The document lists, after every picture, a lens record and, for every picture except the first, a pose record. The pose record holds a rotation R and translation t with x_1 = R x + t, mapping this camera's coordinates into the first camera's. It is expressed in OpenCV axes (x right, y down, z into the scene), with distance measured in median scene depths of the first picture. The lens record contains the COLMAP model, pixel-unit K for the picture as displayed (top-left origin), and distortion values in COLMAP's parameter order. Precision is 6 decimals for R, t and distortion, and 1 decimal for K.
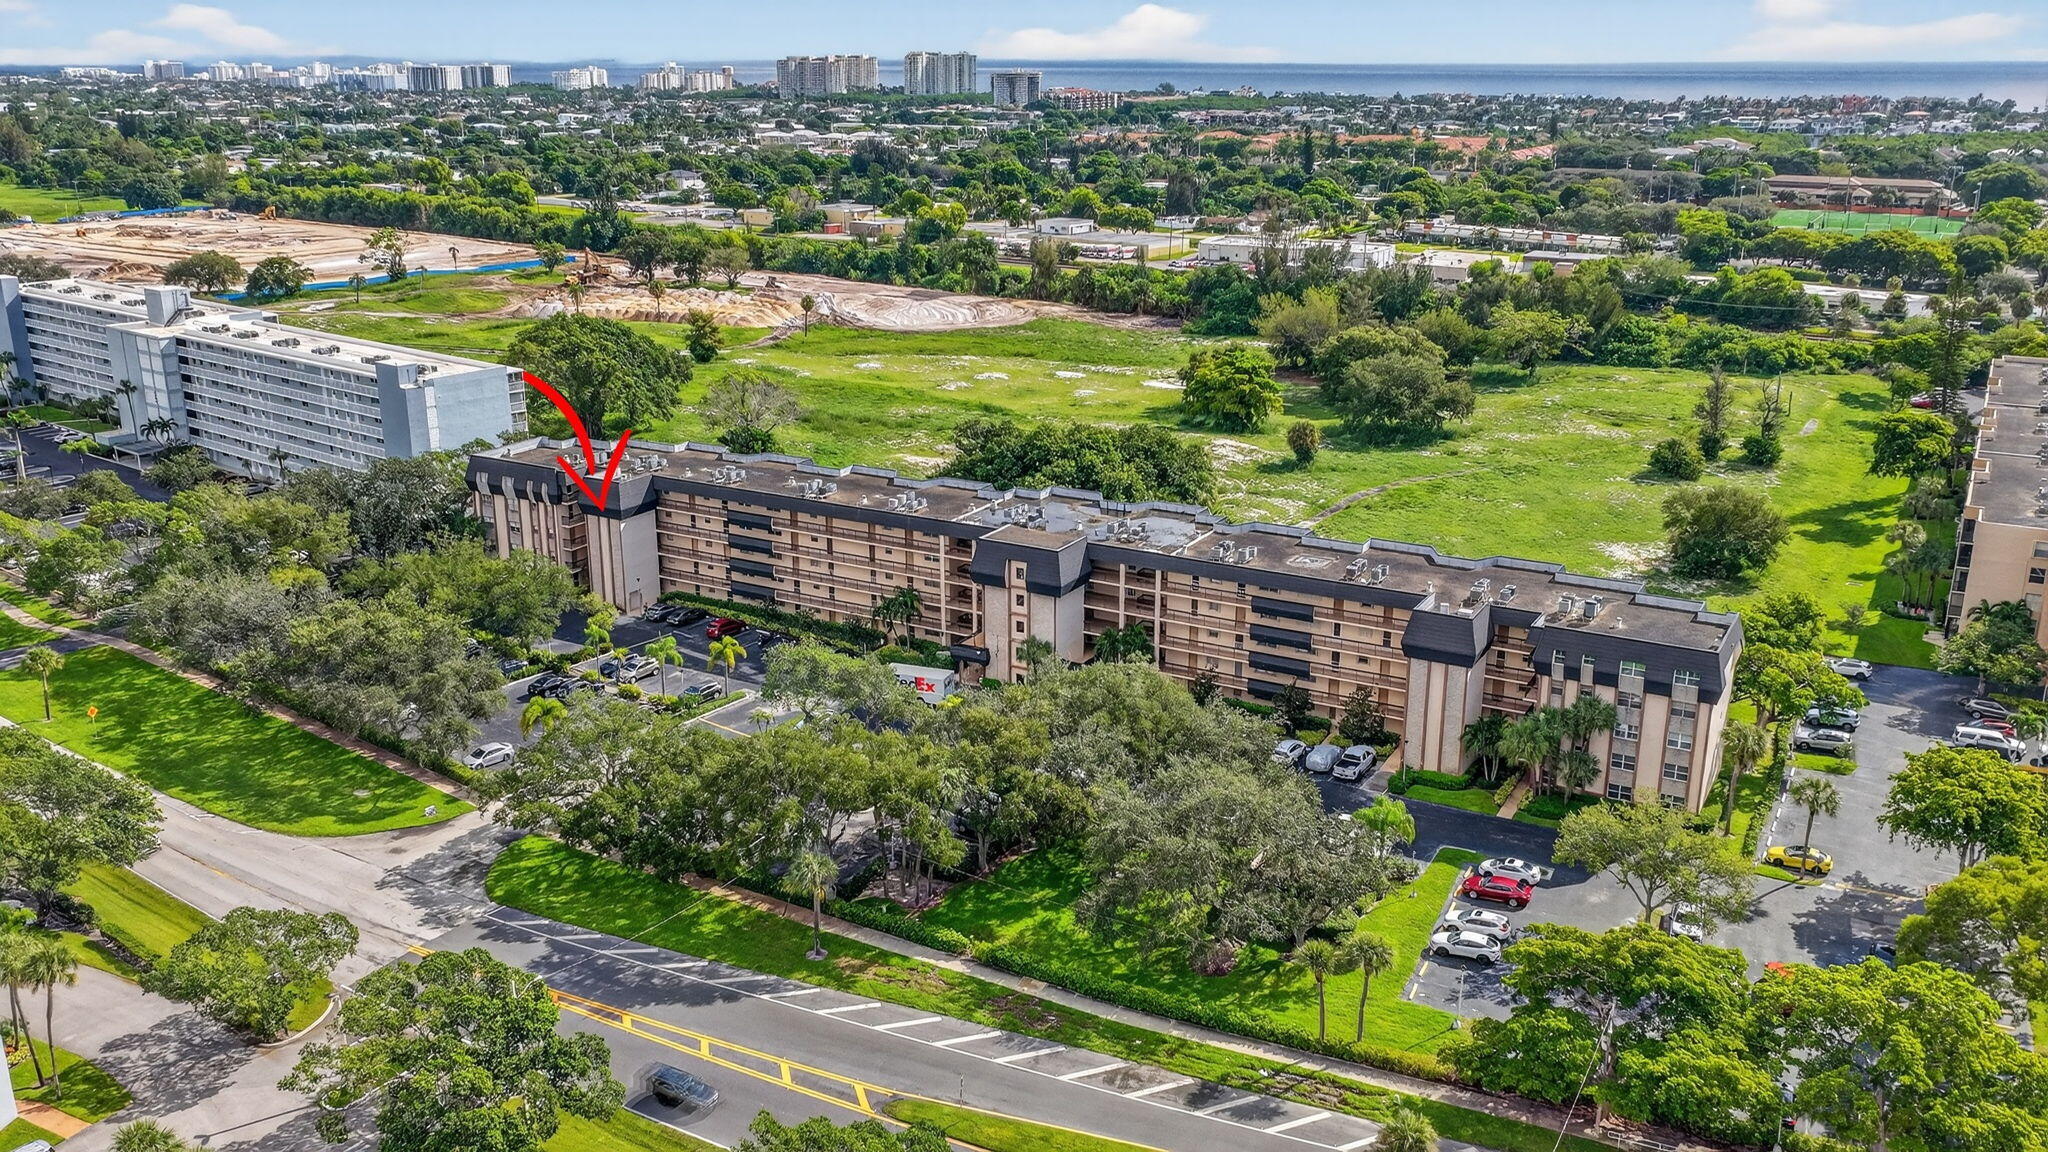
lens RADIAL K [[1723.7, 0, 1024.0], [0, 1723.7, 576.0], [0, 0, 1]] dist [0.002905, 0.020142]
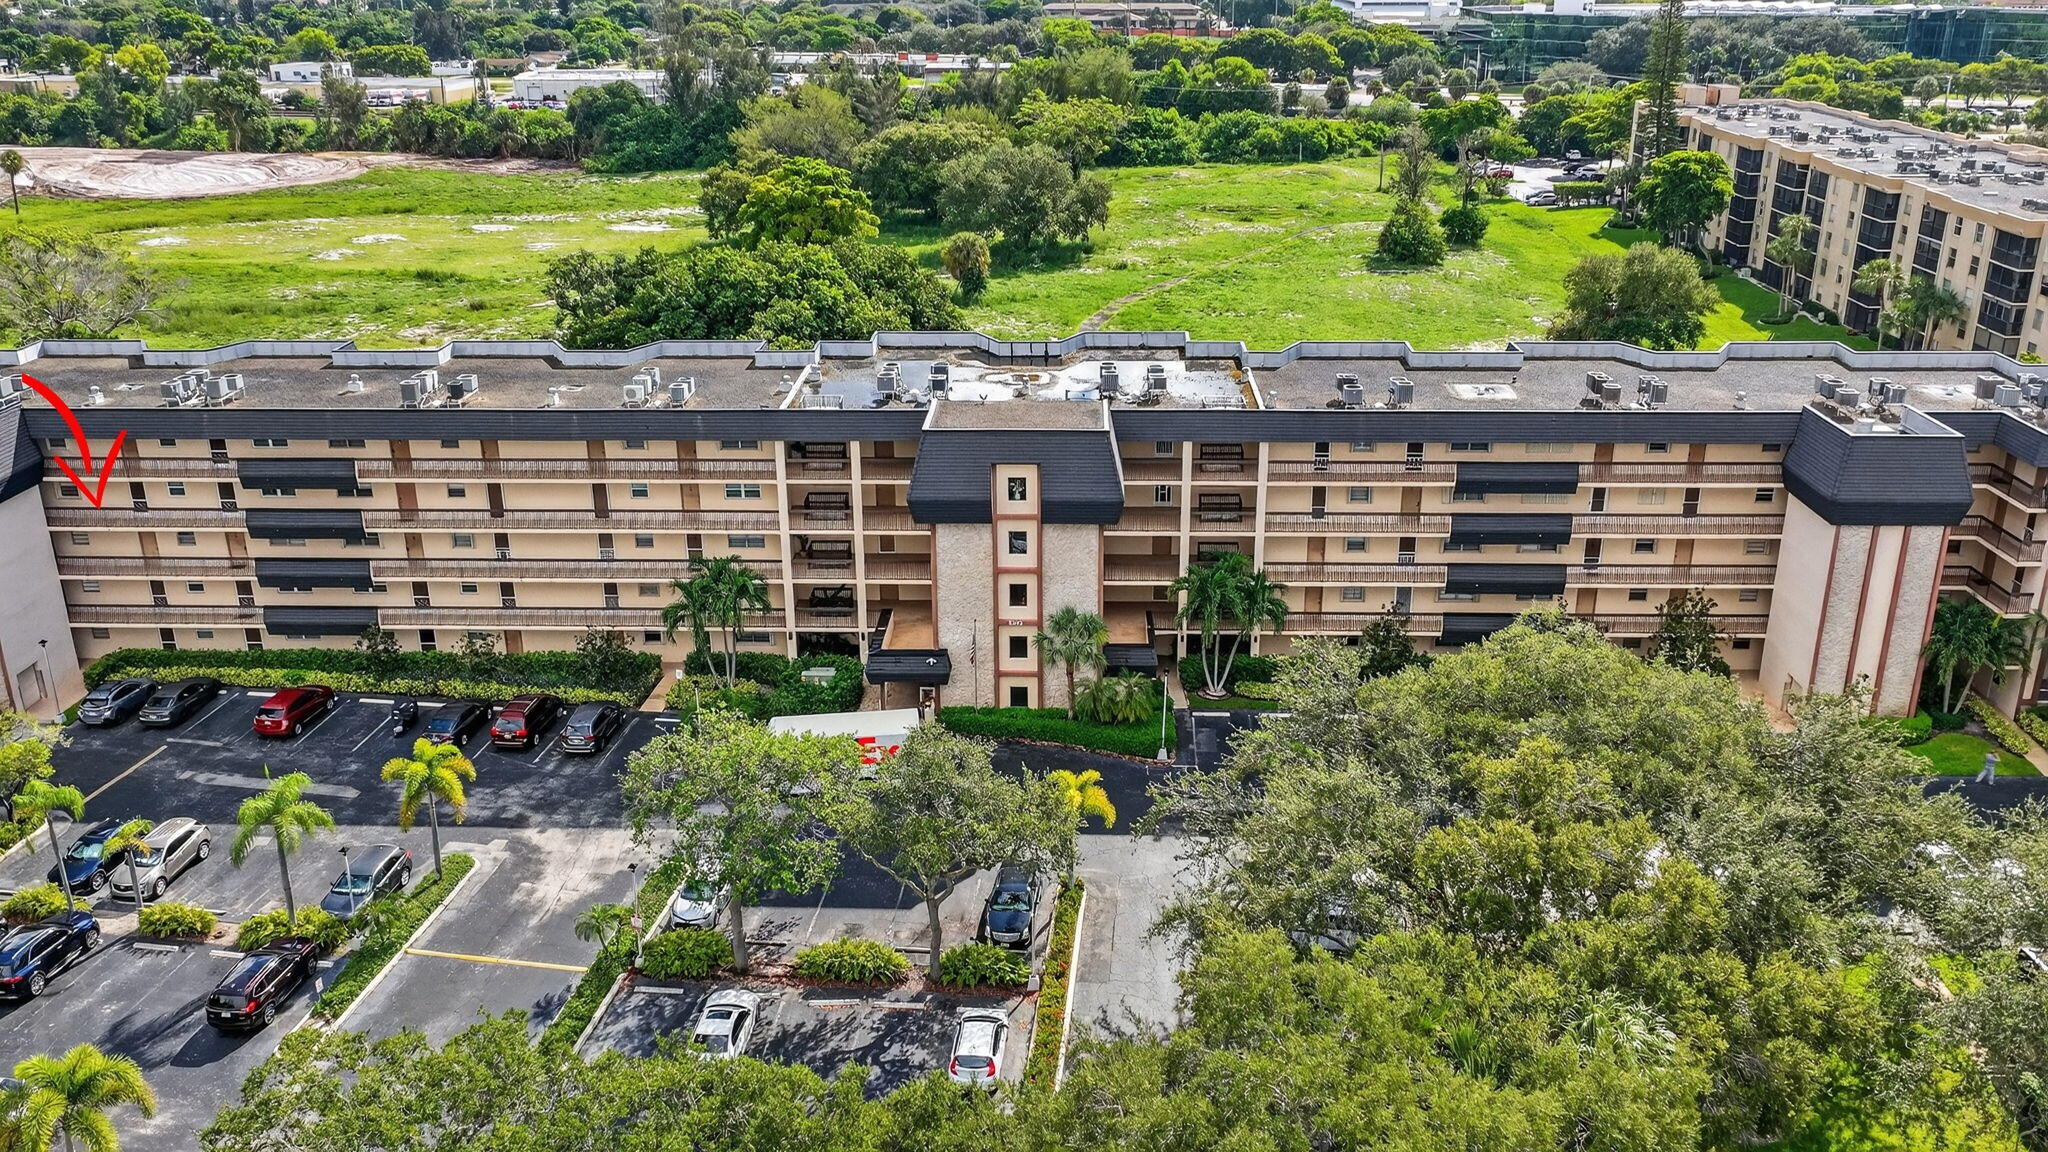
lens RADIAL K [[1723.7, 0, 1024.0], [0, 1723.7, 576.0], [0, 0, 1]] dist [0.002905, 0.020142]
pose [[0.885192, -0.170420, 0.432888, -0.192482], [0.145302, 0.985218, 0.090739, -0.018620], [-0.441953, -0.017422, 0.896869, 0.494226]]
